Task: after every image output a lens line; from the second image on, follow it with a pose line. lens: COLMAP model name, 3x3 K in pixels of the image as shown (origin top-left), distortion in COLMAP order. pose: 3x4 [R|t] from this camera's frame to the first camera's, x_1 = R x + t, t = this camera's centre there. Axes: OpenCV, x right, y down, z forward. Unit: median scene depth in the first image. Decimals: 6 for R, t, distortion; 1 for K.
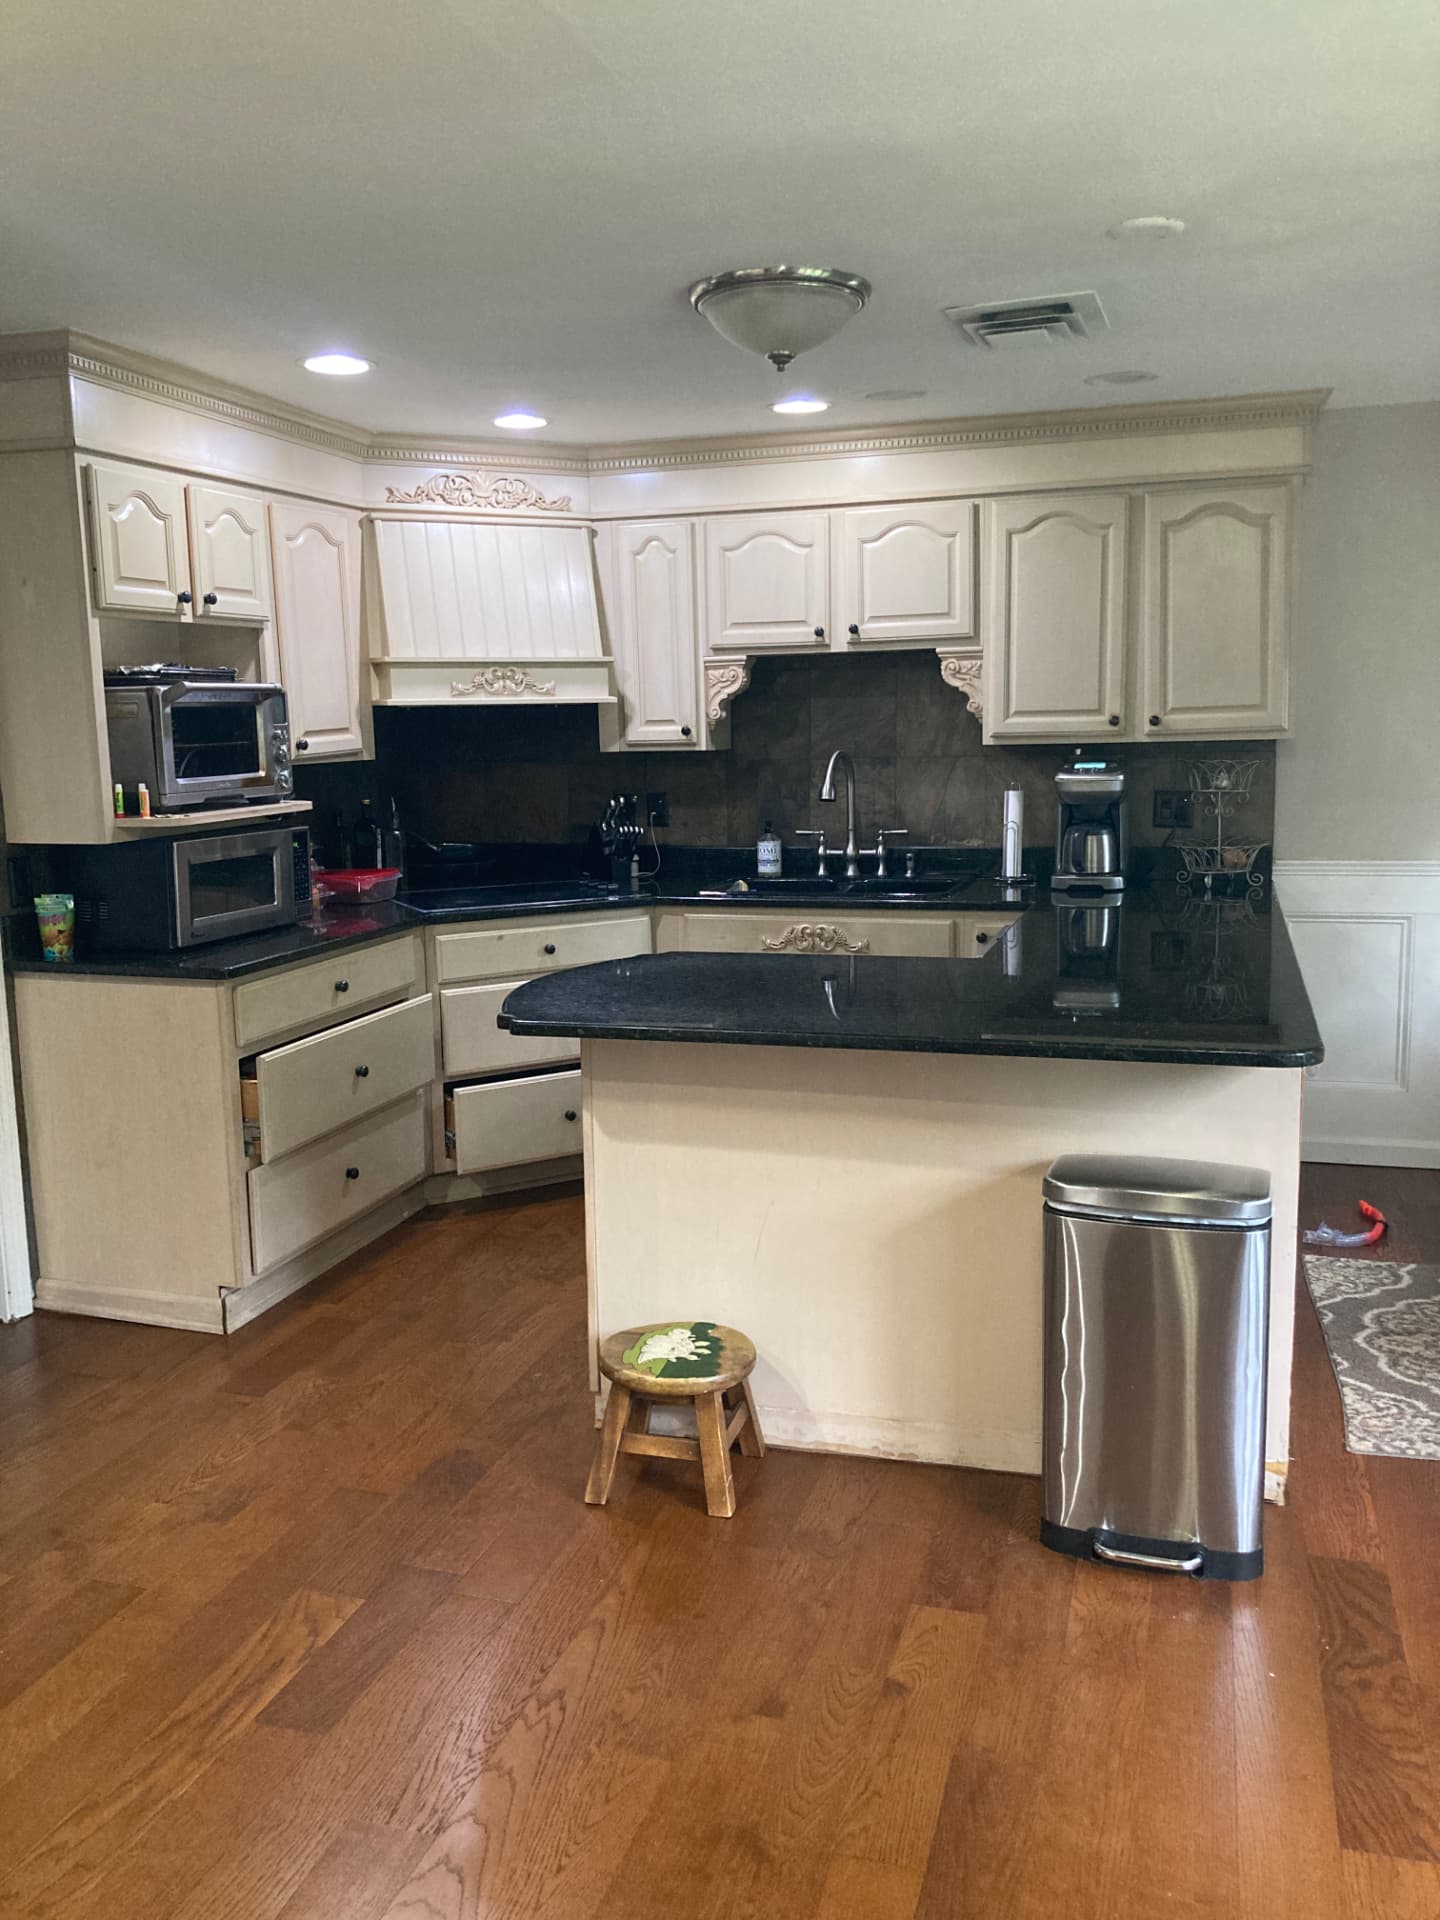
lens RADIAL K [[1557.3, 0, 719.3], [0, 1557.3, 961.4], [0, 0, 1]] dist [0.022195, -0.021057]
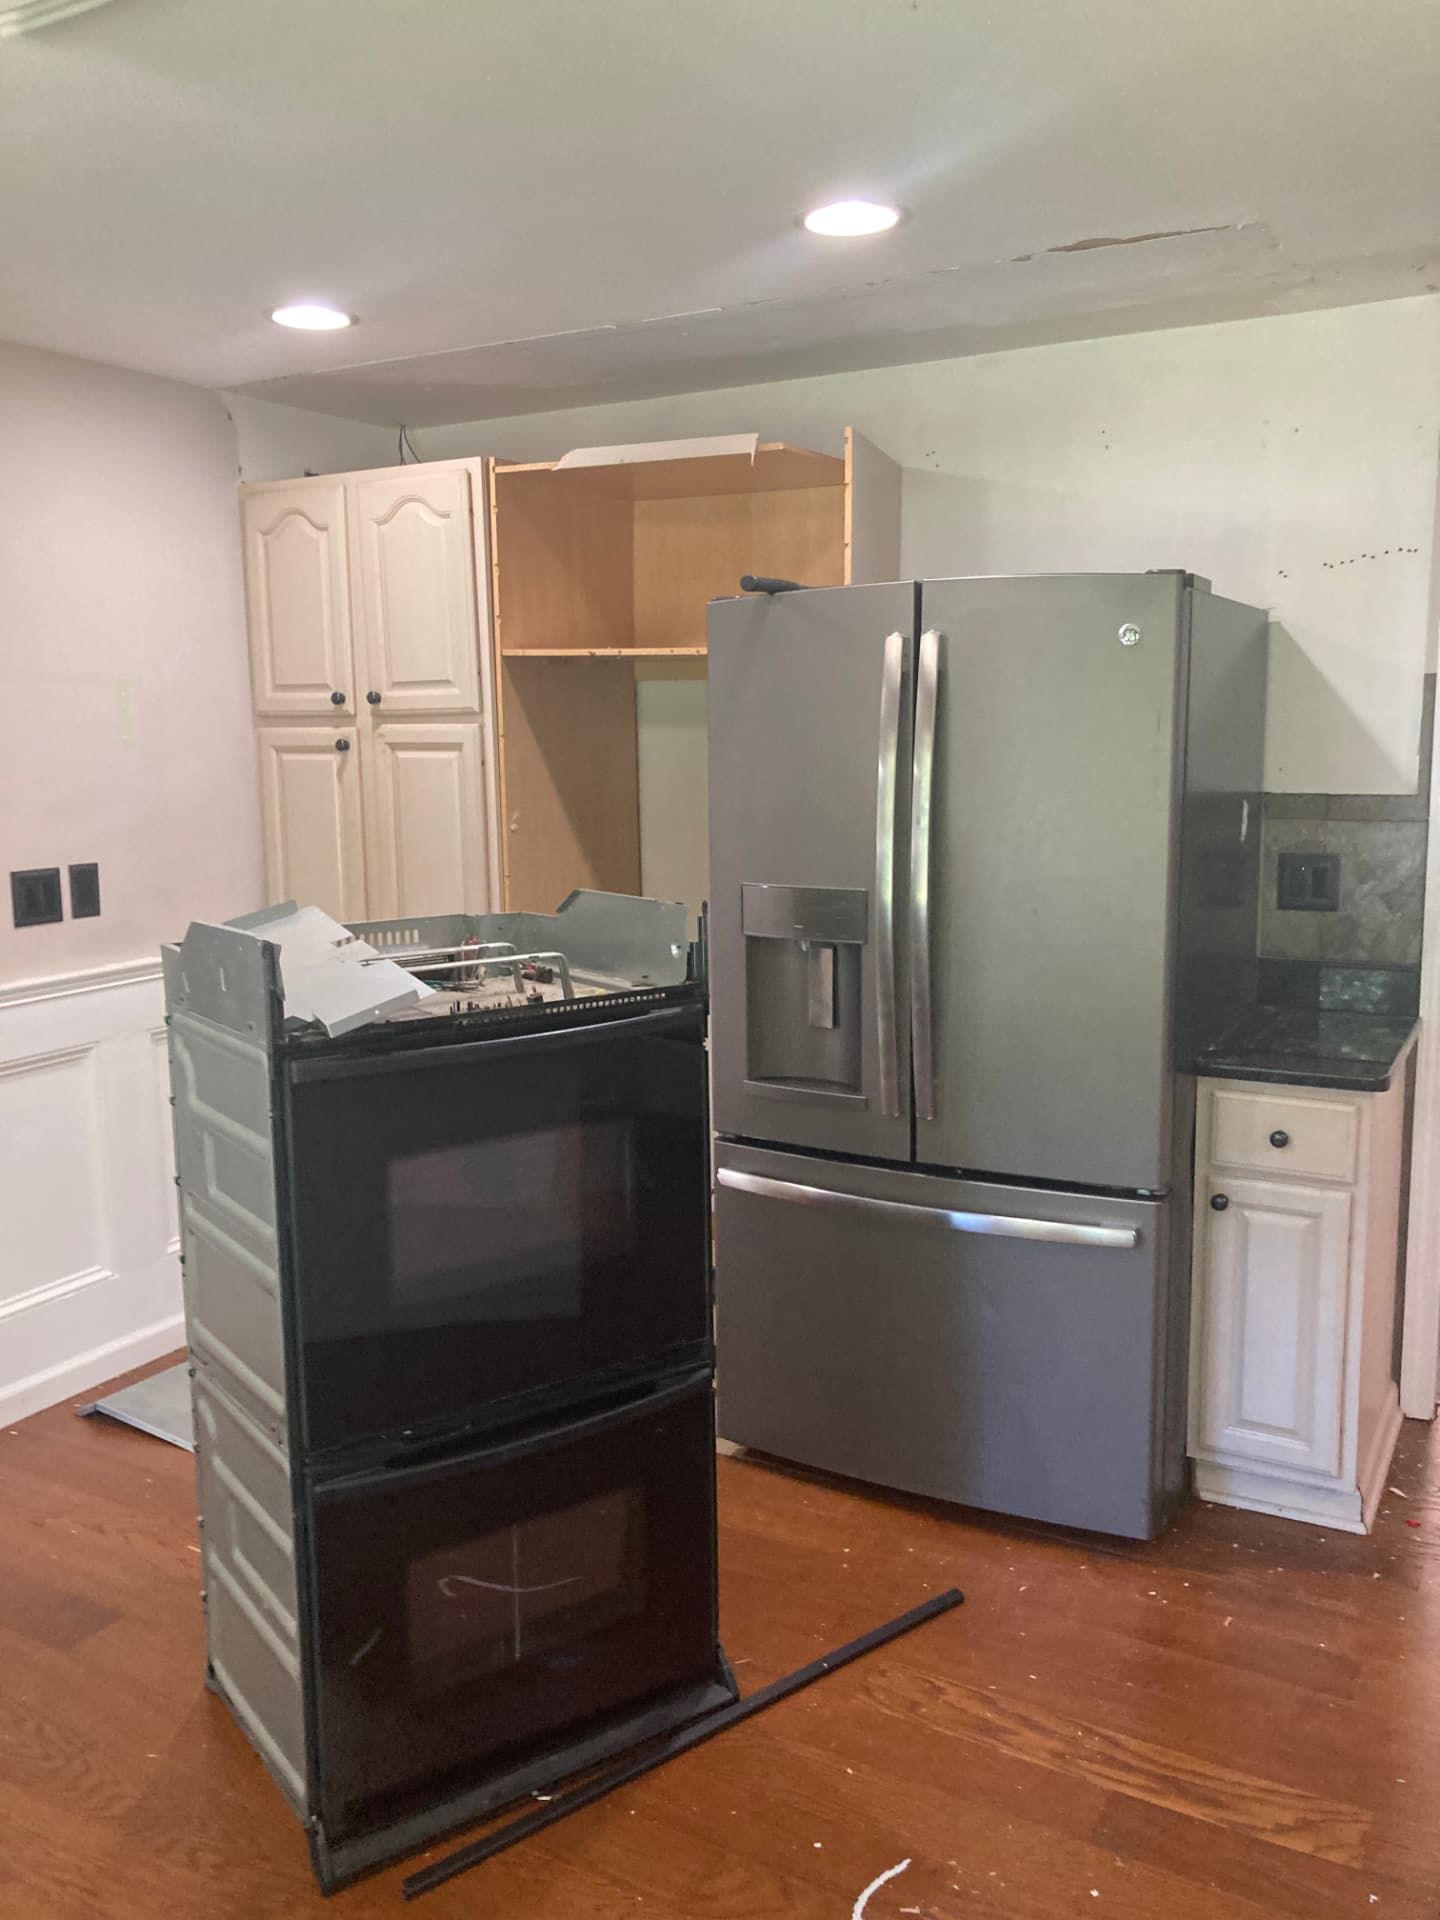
lens RADIAL K [[1557.3, 0, 712.3], [0, 1557.3, 948.9], [0, 0, 1]] dist [0.022195, -0.021057]
pose [[-0.221082, 0.161670, -0.961762, 0.365721], [-0.131451, 0.972225, 0.193646, -0.104151], [0.966356, 0.169236, -0.193690, 0.529186]]
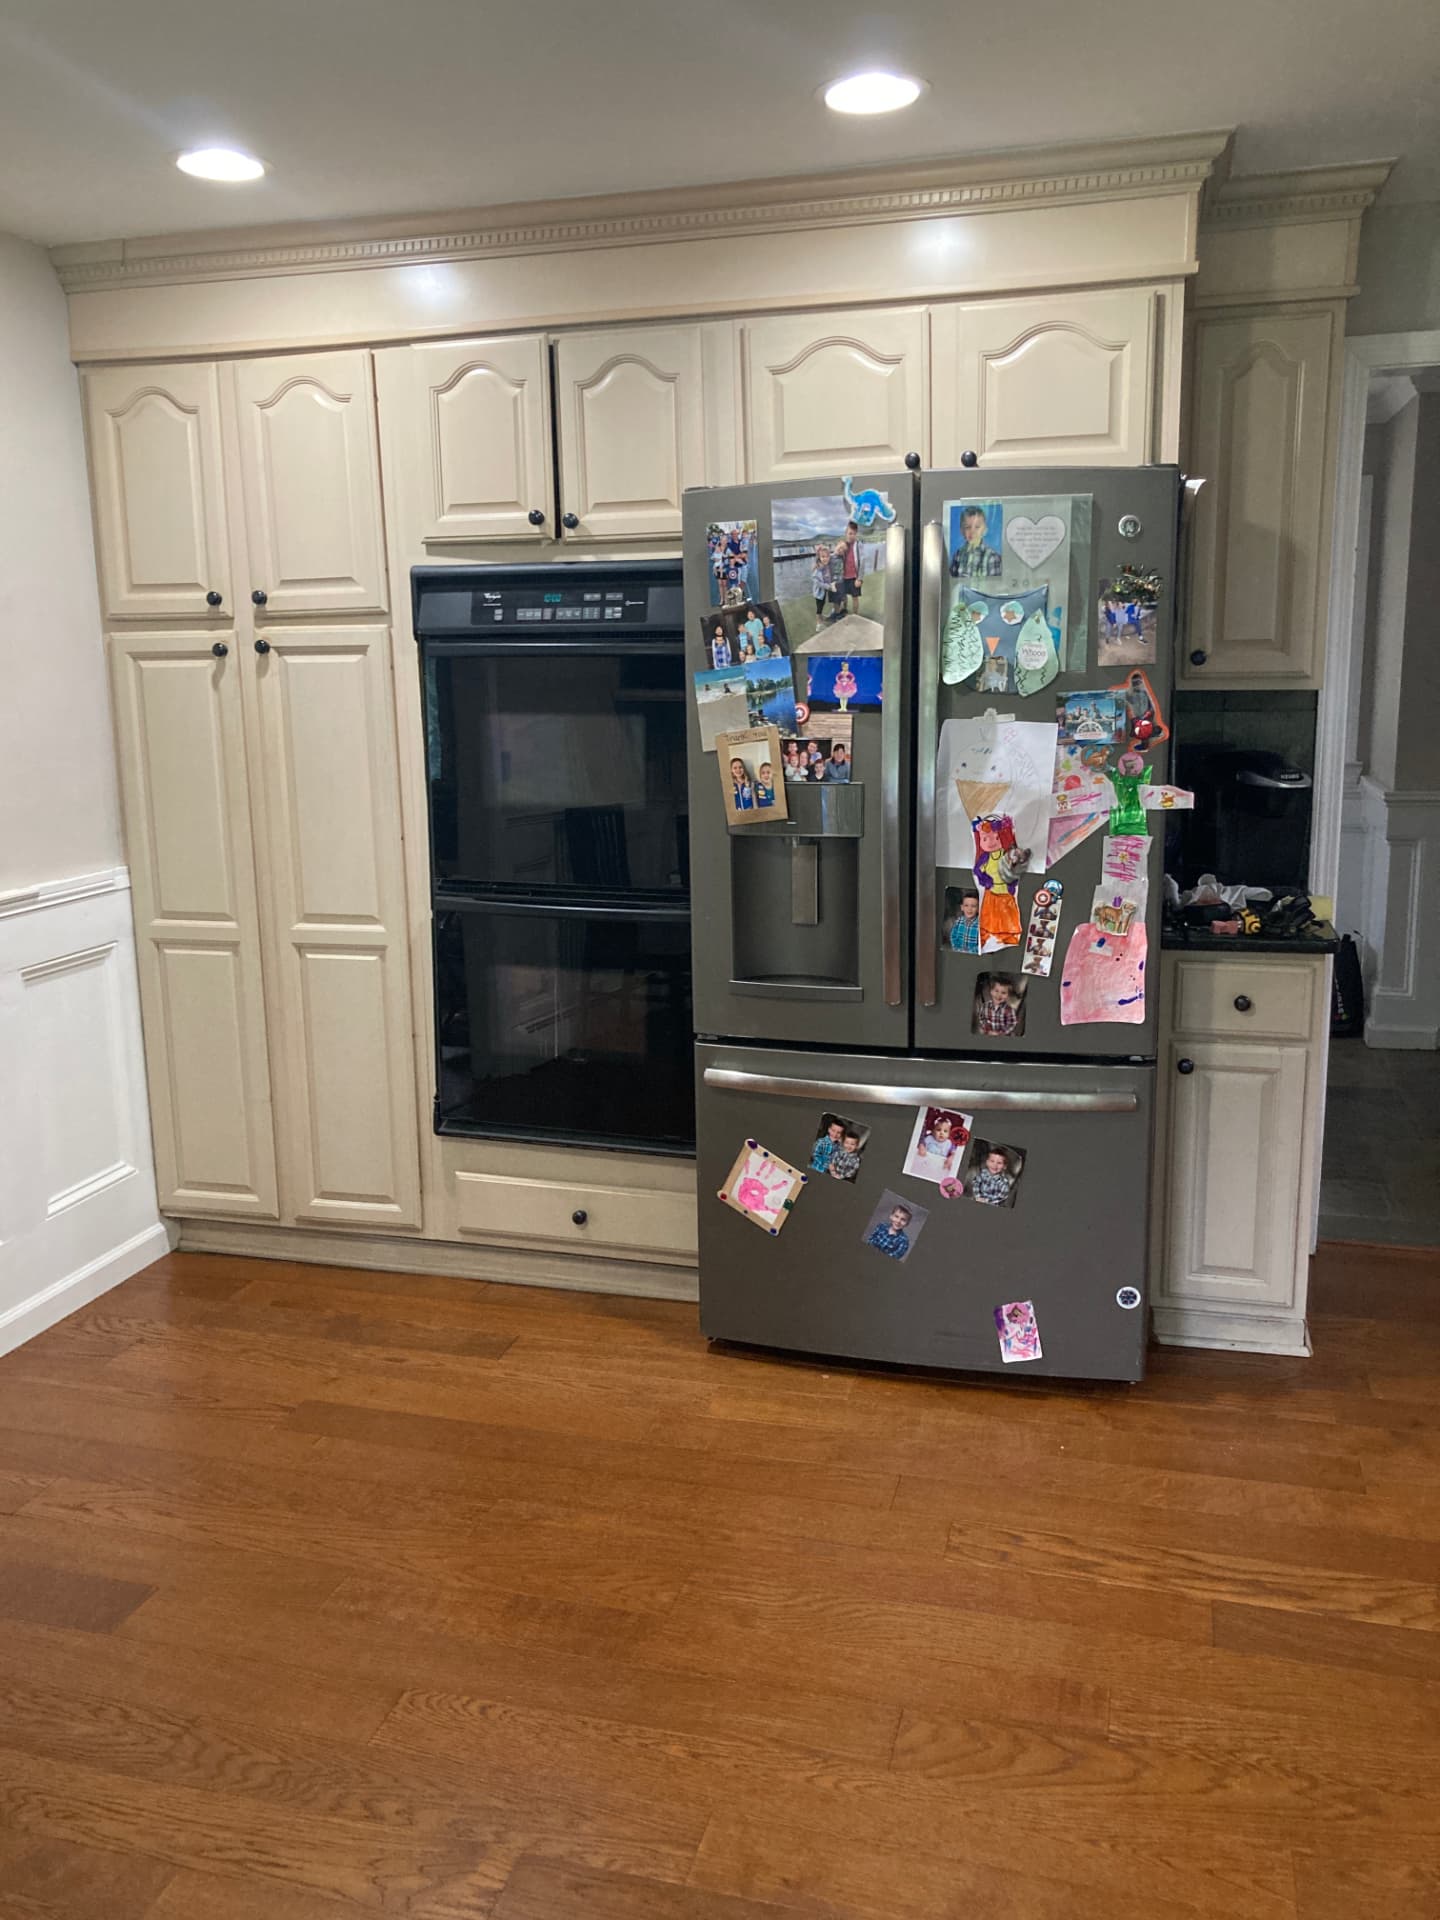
lens RADIAL K [[1557.3, 0, 709.6], [0, 1557.3, 954.1], [0, 0, 1]] dist [0.022195, -0.021057]
pose [[0.019403, 0.210375, -0.977428, 0.380128], [-0.134042, 0.969334, 0.205972, -0.060577], [0.990786, 0.127020, 0.047007, 0.347783]]
